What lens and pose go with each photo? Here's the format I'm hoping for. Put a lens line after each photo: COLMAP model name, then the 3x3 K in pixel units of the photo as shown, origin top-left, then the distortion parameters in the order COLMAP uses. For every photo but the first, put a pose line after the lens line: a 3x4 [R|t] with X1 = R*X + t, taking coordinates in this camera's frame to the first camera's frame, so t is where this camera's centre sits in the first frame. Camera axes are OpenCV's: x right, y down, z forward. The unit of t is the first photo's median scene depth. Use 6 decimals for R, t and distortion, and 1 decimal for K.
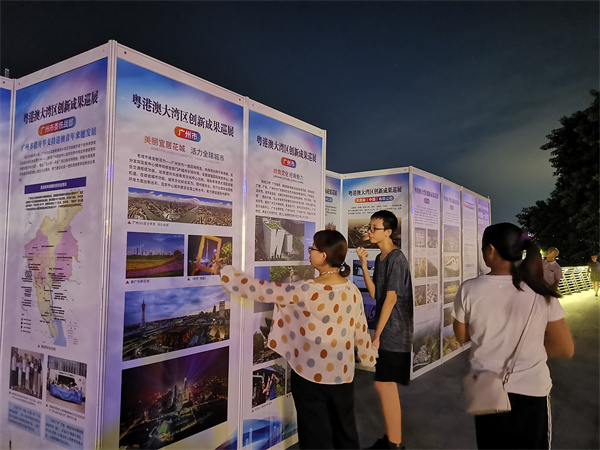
lens RADIAL K [[461.6, 0, 299.1], [0, 461.6, 220.4], [0, 0, 1]] dist [0.030786, -0.044241]
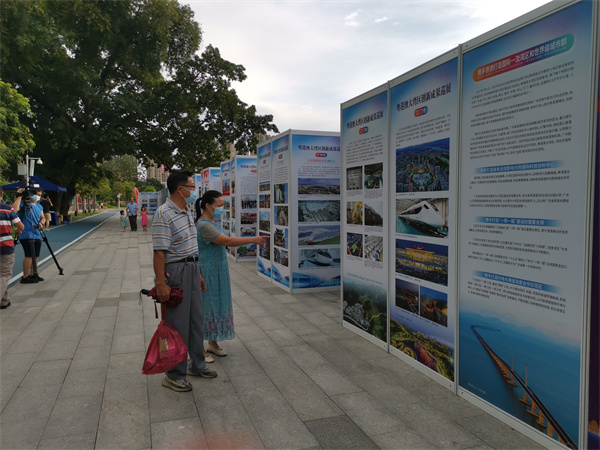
lens RADIAL K [[461.6, 0, 297.6], [0, 461.6, 224.9], [0, 0, 1]] dist [0.030786, -0.044241]
pose [[-0.613260, 0.044687, -0.788616, 1.106688], [0.067671, 0.997700, 0.003911, 0.123090], [0.786977, -0.050968, -0.614874, 1.571915]]
